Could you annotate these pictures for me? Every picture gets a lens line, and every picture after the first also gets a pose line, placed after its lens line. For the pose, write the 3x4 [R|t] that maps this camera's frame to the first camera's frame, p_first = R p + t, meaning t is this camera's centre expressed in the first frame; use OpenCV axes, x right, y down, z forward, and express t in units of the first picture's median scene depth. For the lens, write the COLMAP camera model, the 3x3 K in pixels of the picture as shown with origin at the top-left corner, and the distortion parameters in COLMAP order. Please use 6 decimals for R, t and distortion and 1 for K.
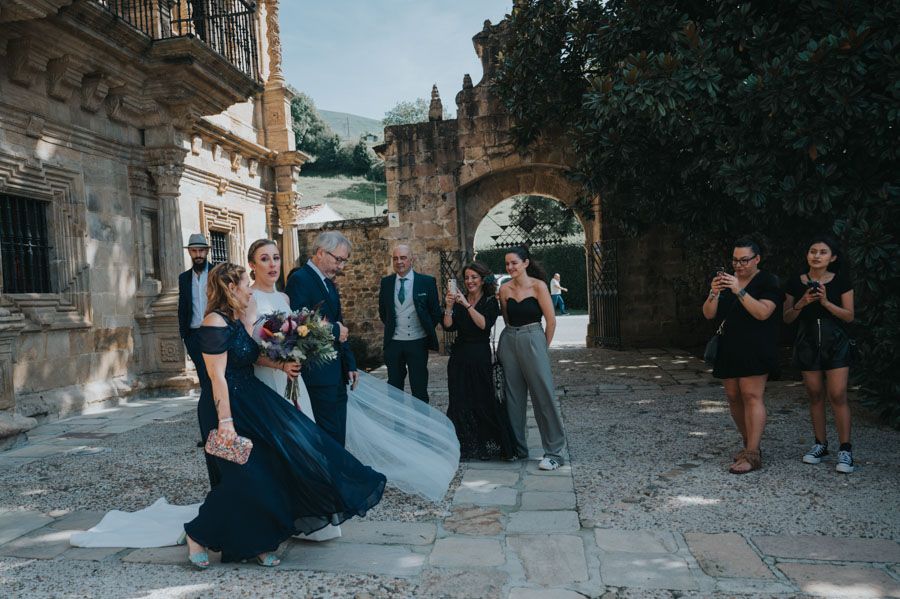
lens RADIAL K [[681.7, 0, 450.0], [0, 681.7, 299.5], [0, 0, 1]] dist [-0.006916, 0.003253]
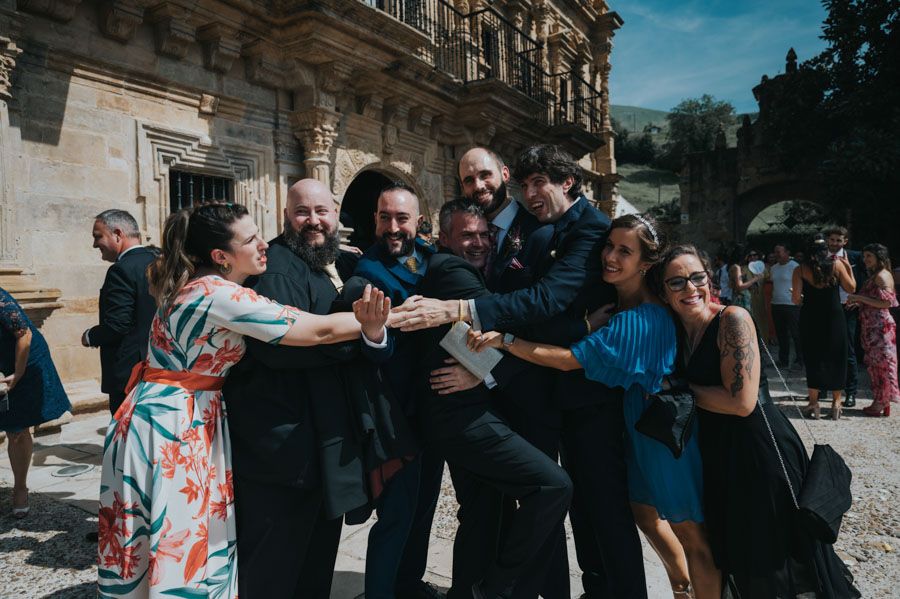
lens RADIAL K [[606.7, 0, 450.0], [0, 606.7, 299.5], [0, 0, 1]] dist [-0.002769, 0.006336]
pose [[0.913462, 0.047405, -0.404154, -0.009624], [-0.023802, 0.997715, 0.063230, -0.016939], [0.406228, -0.048138, 0.912503, -0.391862]]
